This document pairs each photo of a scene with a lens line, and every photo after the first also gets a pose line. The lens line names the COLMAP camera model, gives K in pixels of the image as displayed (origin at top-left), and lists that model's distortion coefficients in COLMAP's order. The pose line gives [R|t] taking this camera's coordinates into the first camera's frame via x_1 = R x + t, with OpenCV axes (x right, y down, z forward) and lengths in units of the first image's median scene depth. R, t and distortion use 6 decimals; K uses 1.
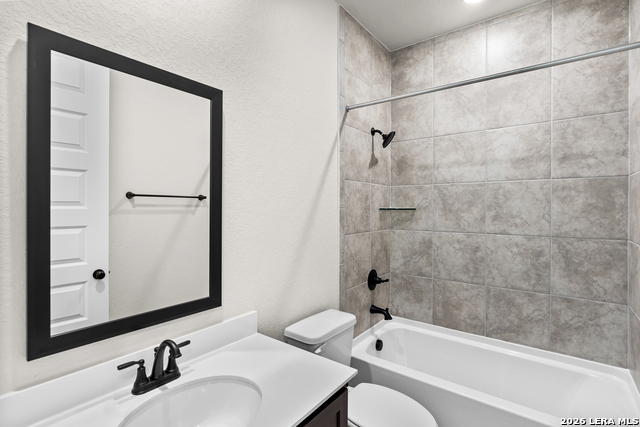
lens RADIAL K [[300.1, 0, 317.7], [0, 300.1, 208.9], [0, 0, 1]] dist [-0.004761, 0.000271]
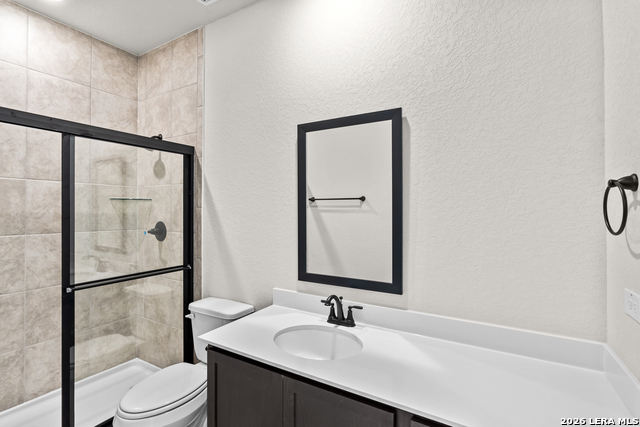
lens RADIAL K [[300.1, 0, 317.7], [0, 300.1, 208.9], [0, 0, 1]] dist [-0.004761, 0.000271]
pose [[0.159449, -0.000393, -0.987206, 0.973392], [0.001213, 0.999999, -0.000202, -0.007334], [0.987205, -0.001166, 0.159449, 0.637465]]
